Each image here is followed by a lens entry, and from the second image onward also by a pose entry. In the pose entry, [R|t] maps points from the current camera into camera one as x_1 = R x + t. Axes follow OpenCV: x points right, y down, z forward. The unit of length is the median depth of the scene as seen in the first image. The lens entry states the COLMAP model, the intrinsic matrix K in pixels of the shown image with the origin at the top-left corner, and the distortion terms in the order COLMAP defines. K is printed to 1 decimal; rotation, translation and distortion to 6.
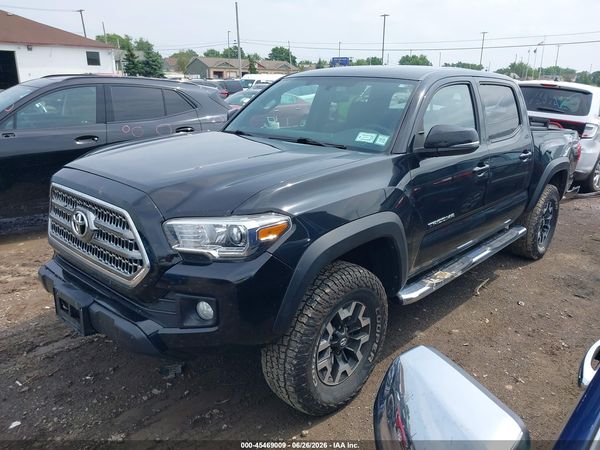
lens RADIAL K [[465.1, 0, 300.0], [0, 465.1, 225.0], [0, 0, 1]] dist [0.104639, -0.139276]
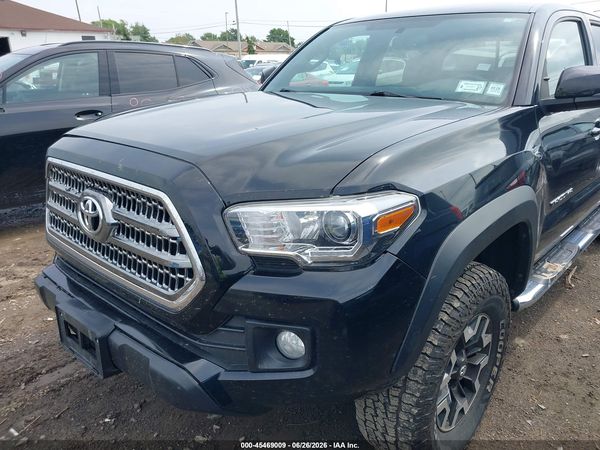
lens RADIAL K [[455.5, 0, 300.2], [0, 455.5, 219.9], [0, 0, 1]] dist [0.085485, -0.110125]
pose [[0.999631, -0.026367, 0.006496, -0.164448], [0.026197, 0.999342, 0.025070, -0.004095], [-0.007153, -0.024890, 0.999665, 0.325212]]
